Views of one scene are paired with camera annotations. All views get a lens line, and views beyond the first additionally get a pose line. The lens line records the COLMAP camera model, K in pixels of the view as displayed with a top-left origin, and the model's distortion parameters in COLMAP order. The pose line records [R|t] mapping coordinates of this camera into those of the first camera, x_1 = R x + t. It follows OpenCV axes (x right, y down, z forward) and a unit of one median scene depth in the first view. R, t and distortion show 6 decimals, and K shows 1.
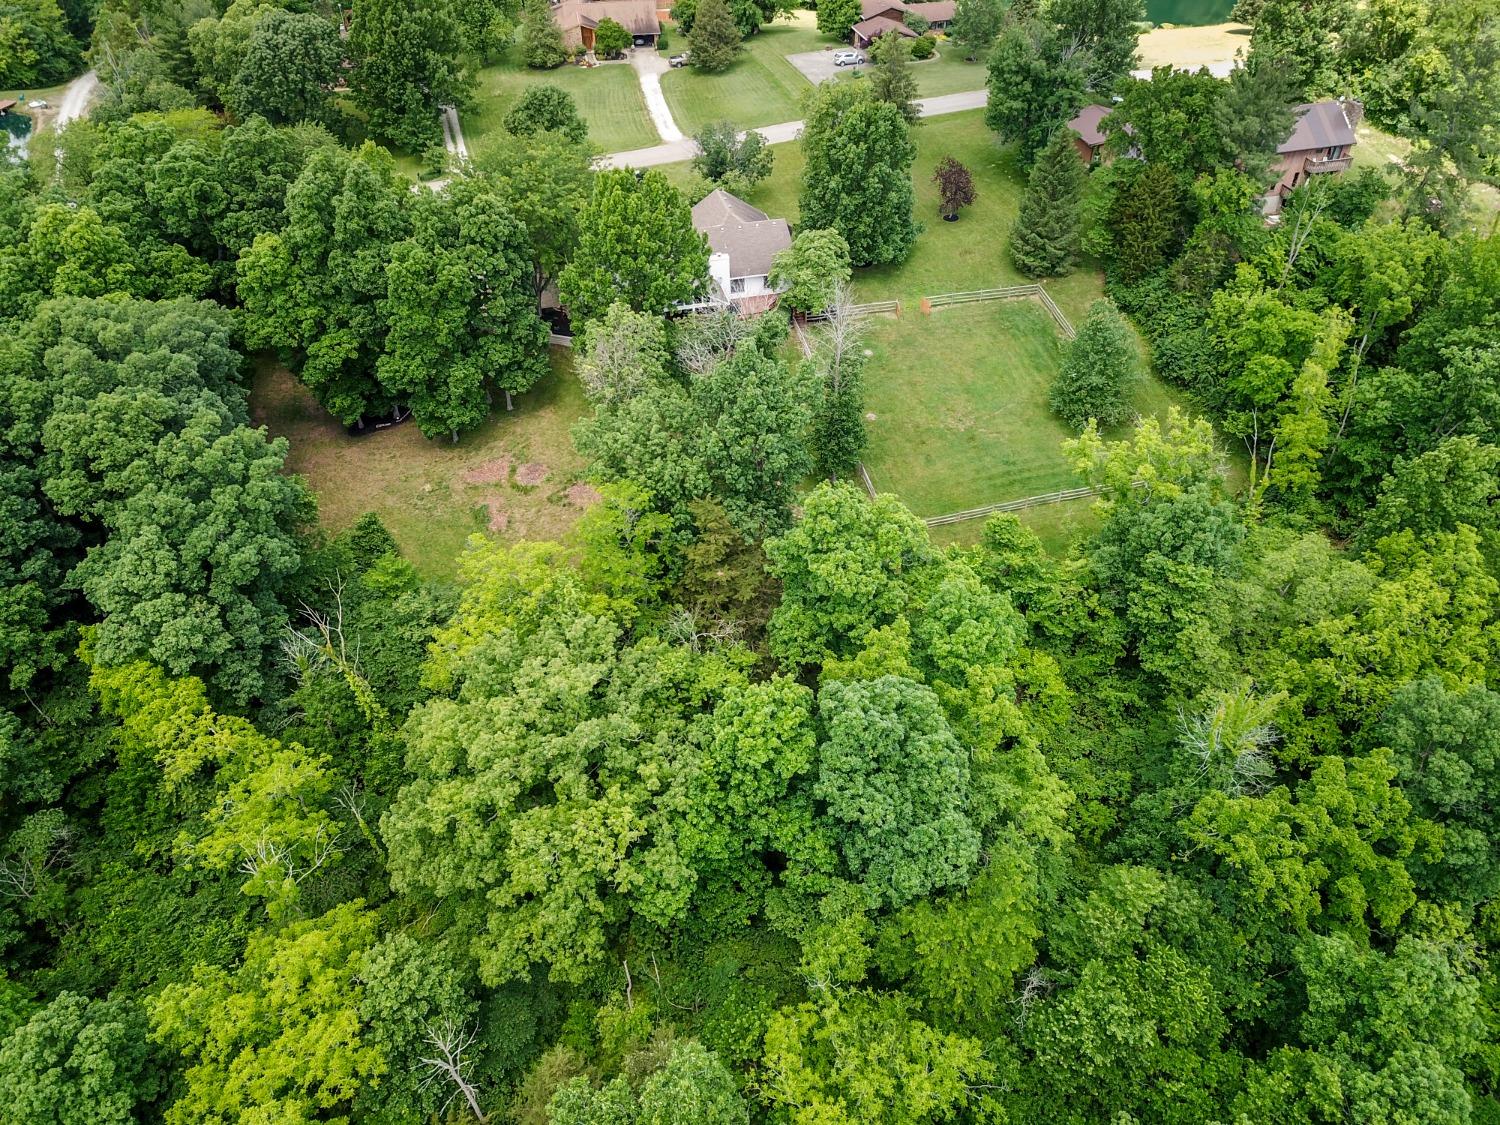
lens RADIAL K [[1149.9, 0, 755.4], [0, 1149.9, 552.9], [0, 0, 1]] dist [0.013610, -0.004436]
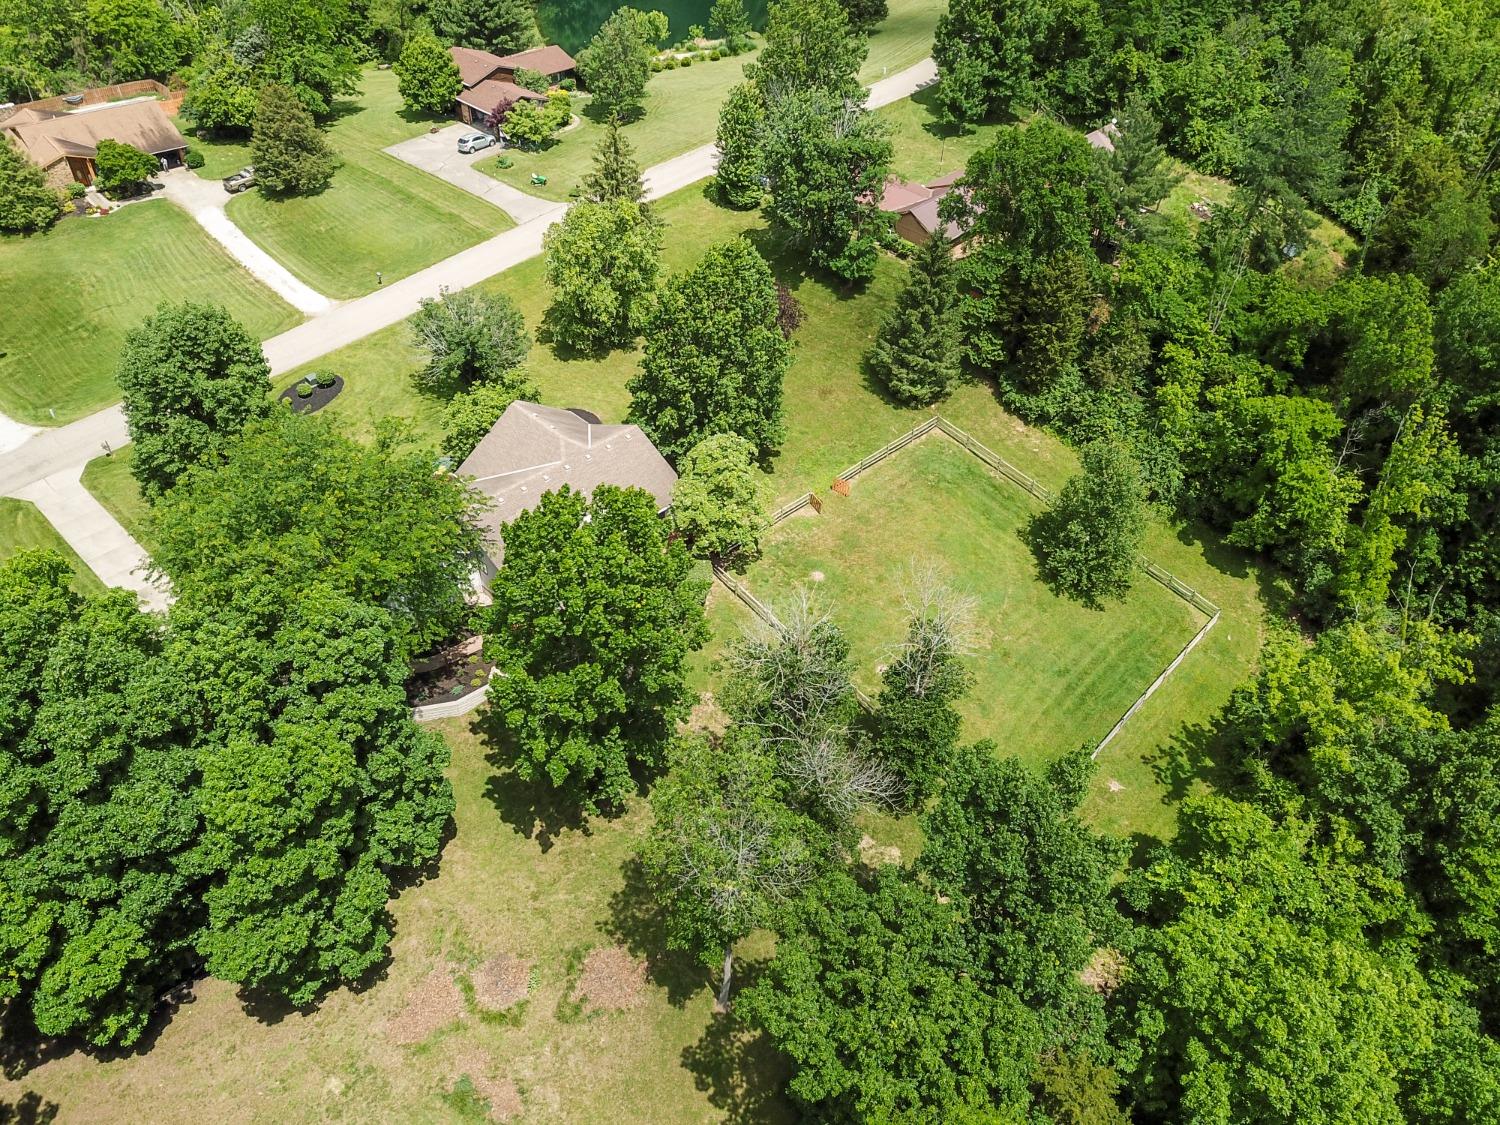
lens RADIAL K [[1149.9, 0, 755.4], [0, 1149.9, 552.9], [0, 0, 1]] dist [0.013610, -0.004436]
pose [[0.861465, -0.313495, 0.399498, -0.164676], [0.303034, 0.948629, 0.090957, -0.195169], [-0.407490, 0.042705, 0.912211, 0.248322]]
